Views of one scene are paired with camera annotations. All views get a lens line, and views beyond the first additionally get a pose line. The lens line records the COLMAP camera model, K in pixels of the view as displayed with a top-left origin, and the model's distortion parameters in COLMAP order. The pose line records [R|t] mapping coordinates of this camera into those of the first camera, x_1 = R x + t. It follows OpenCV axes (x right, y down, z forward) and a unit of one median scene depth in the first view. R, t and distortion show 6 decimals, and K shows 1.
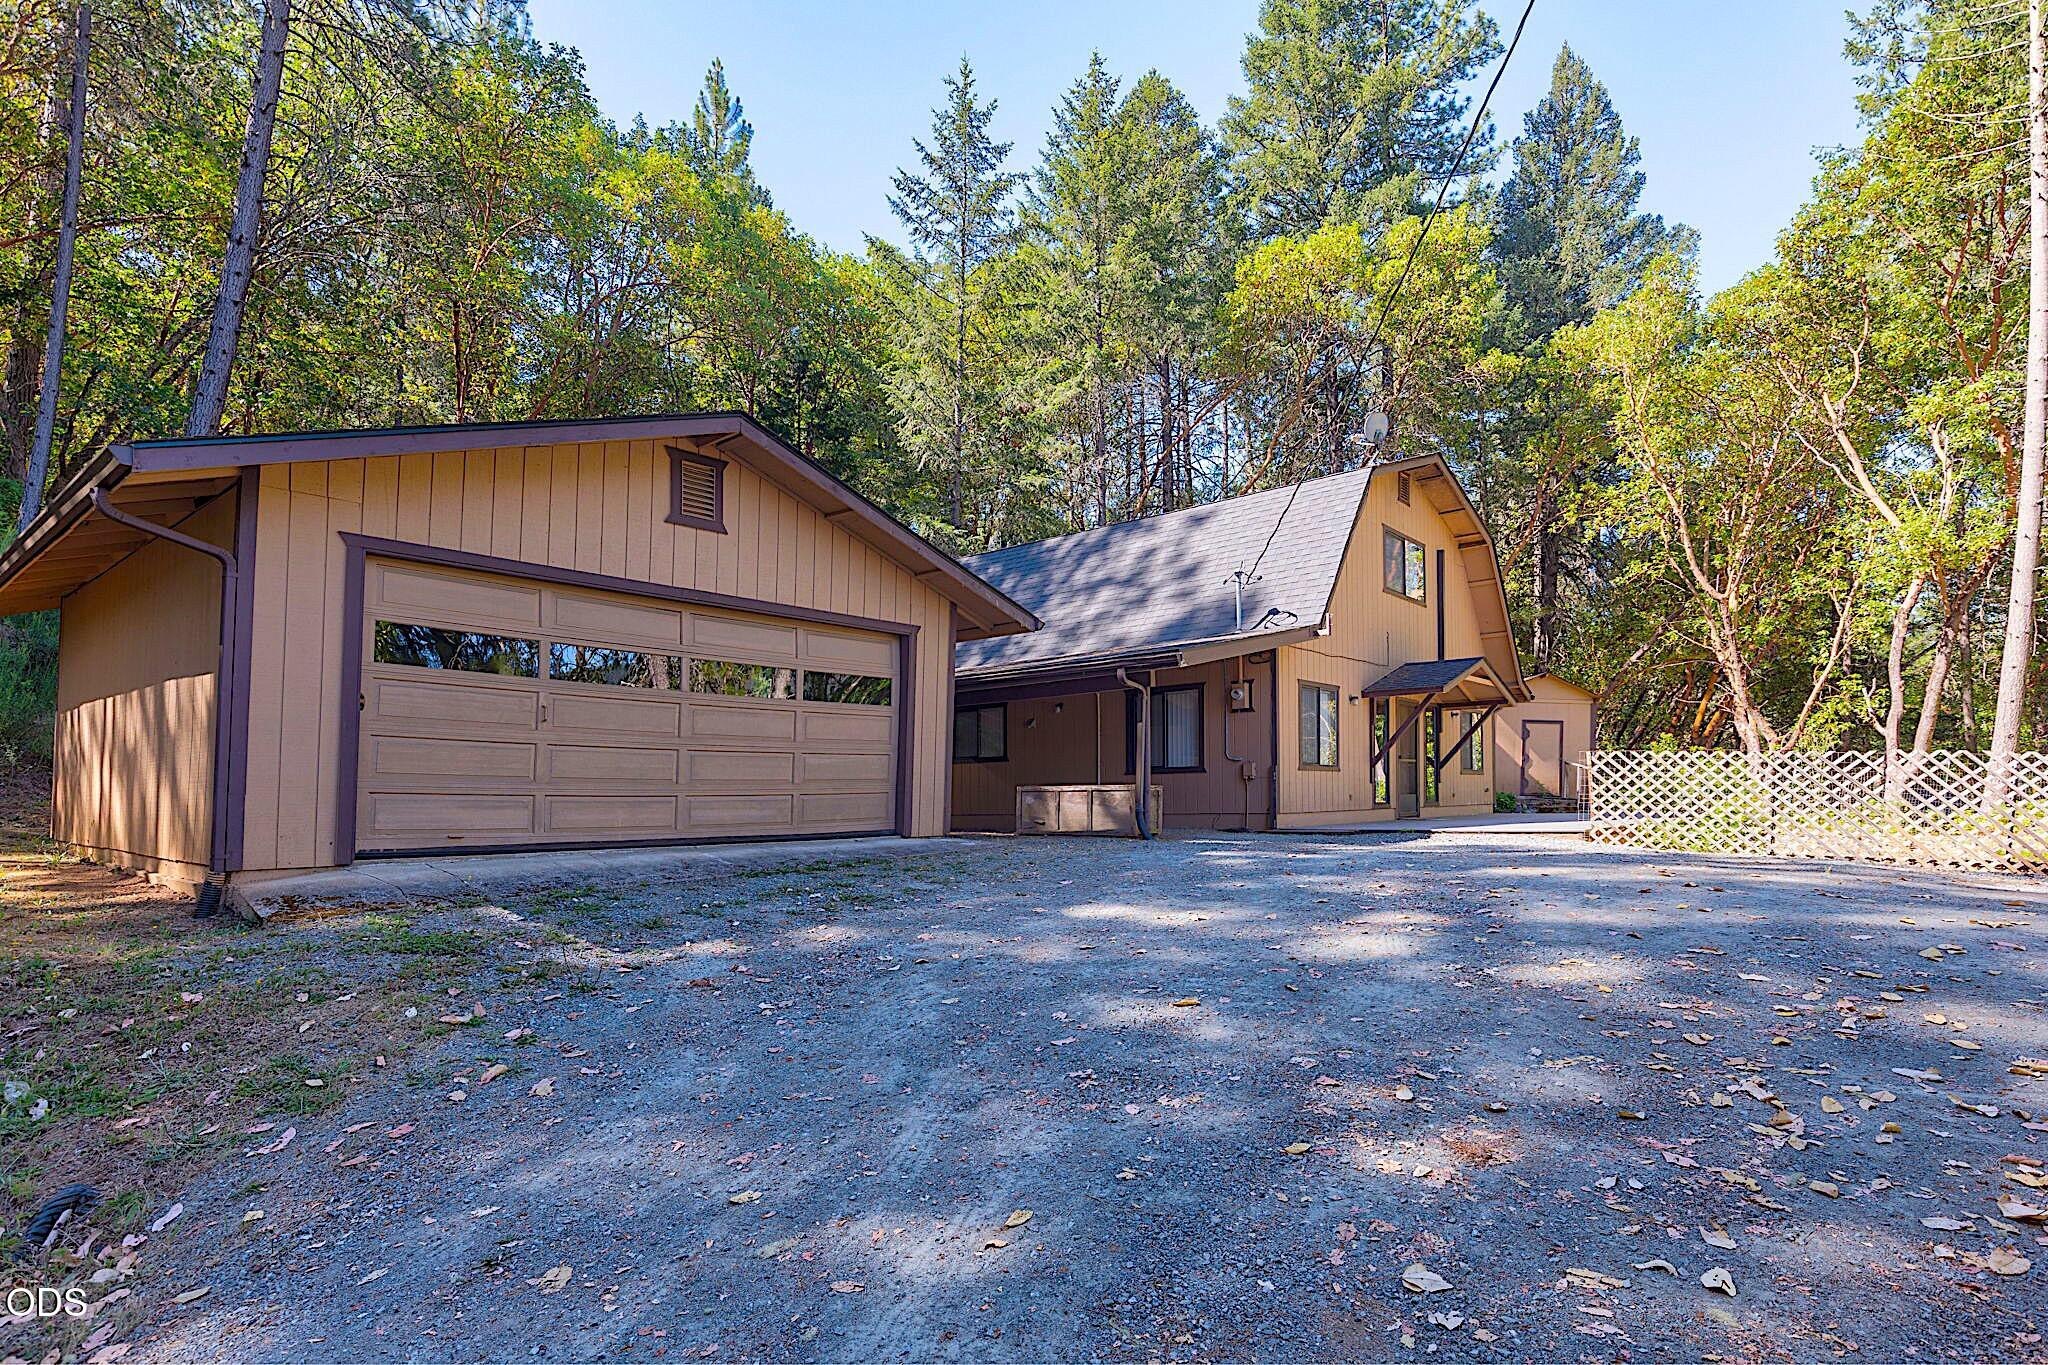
lens RADIAL K [[1017.7, 0, 1032.6], [0, 1017.7, 687.5], [0, 0, 1]] dist [-0.002286, 0.001222]
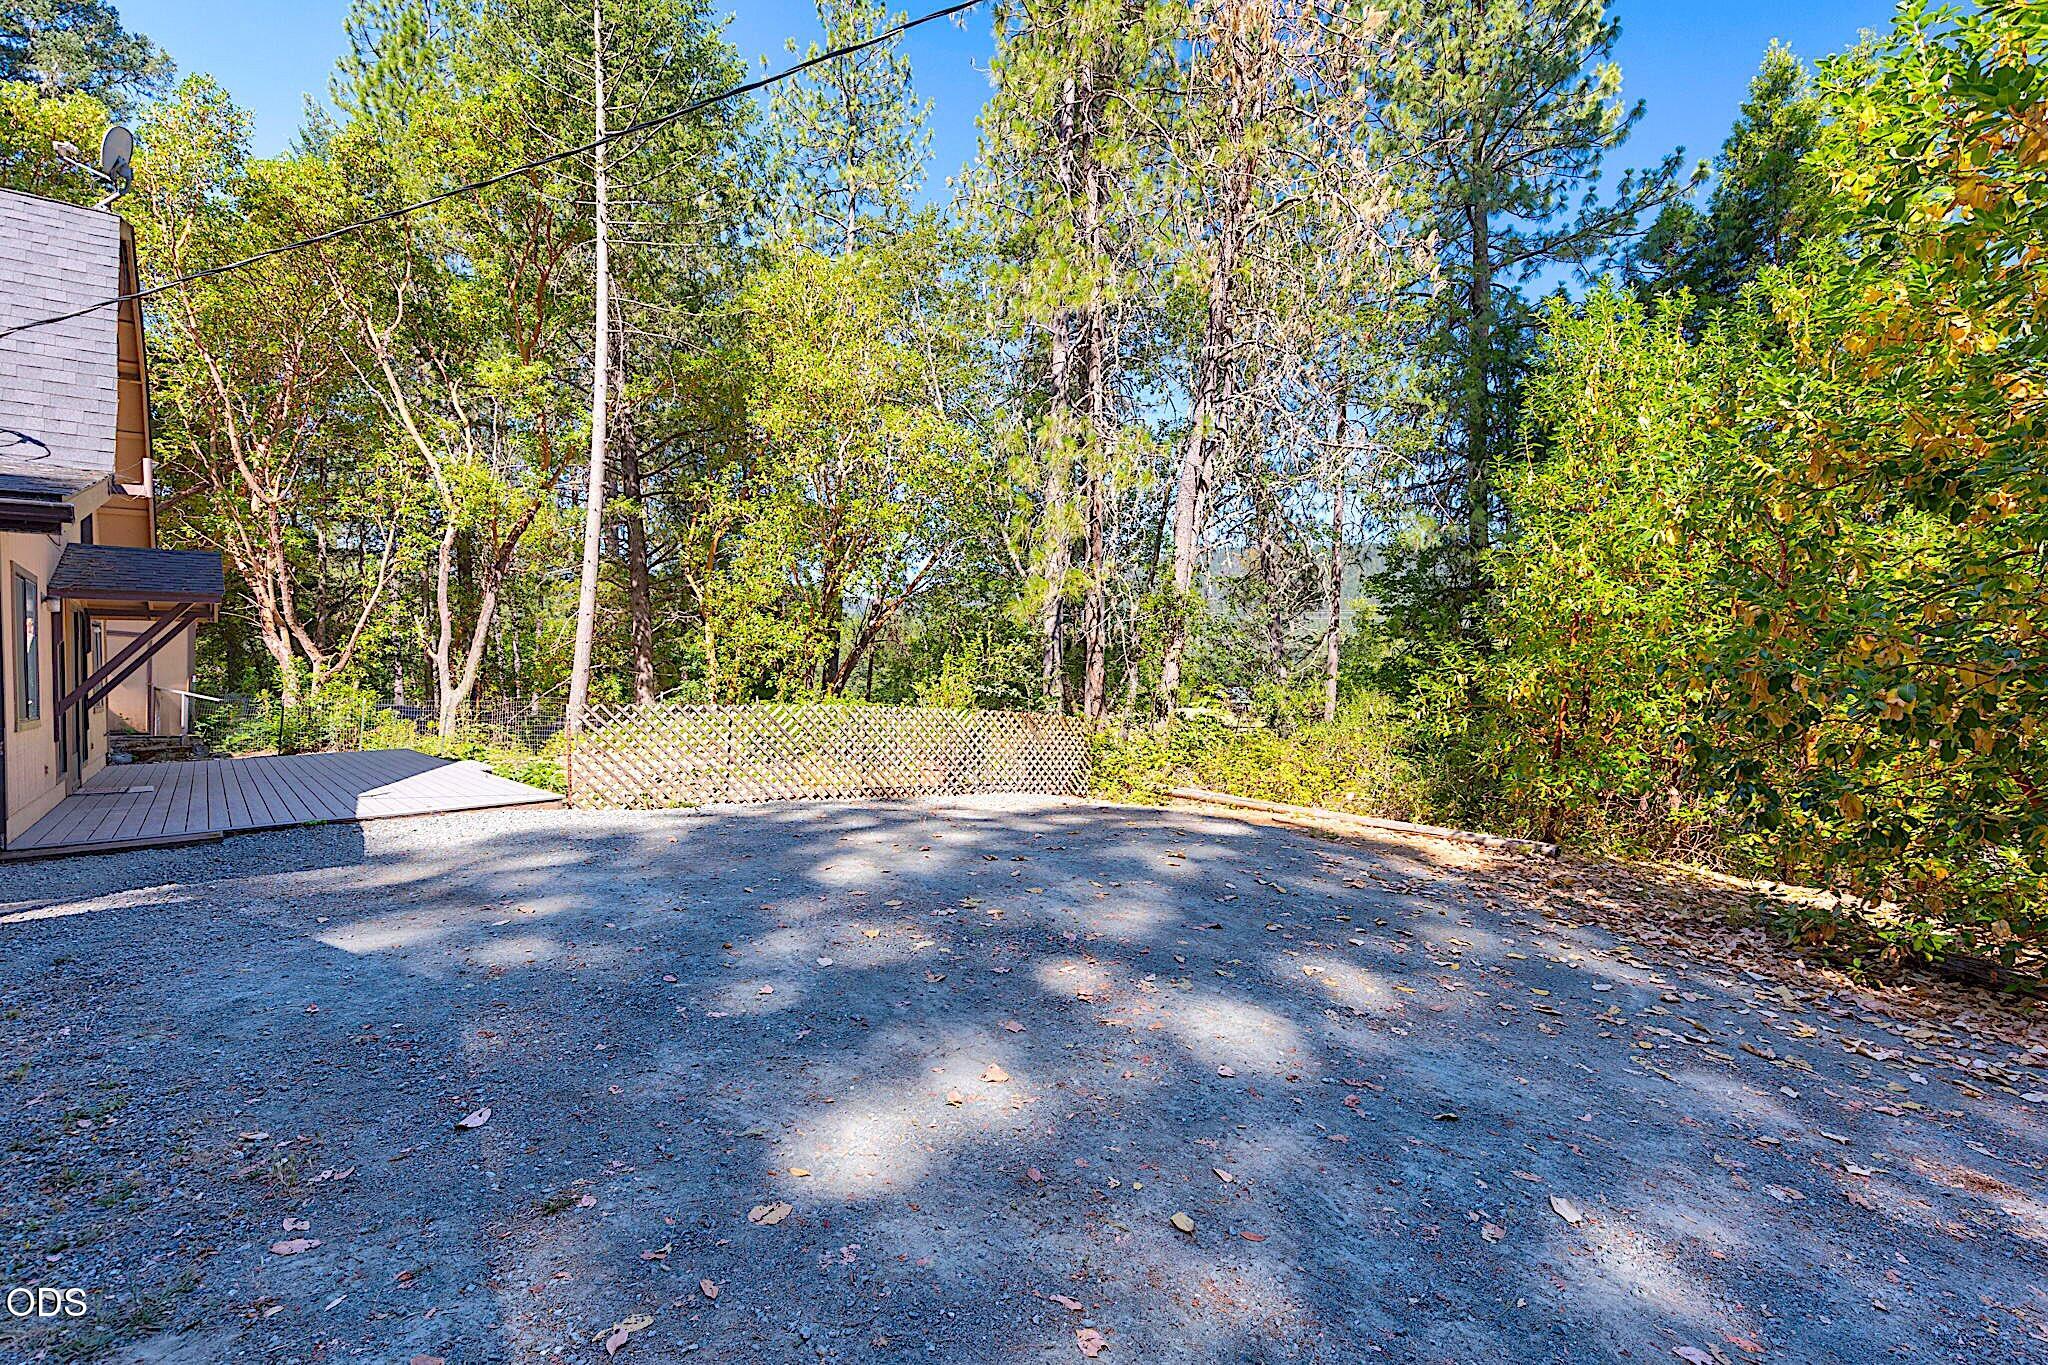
lens RADIAL K [[1017.7, 0, 1032.6], [0, 1017.7, 687.5], [0, 0, 1]] dist [-0.002286, 0.001222]
pose [[0.189273, -0.003042, 0.981920, -0.300960], [-0.083691, 0.996306, 0.019219, 0.003265], [-0.978351, -0.085815, 0.188320, 0.705303]]
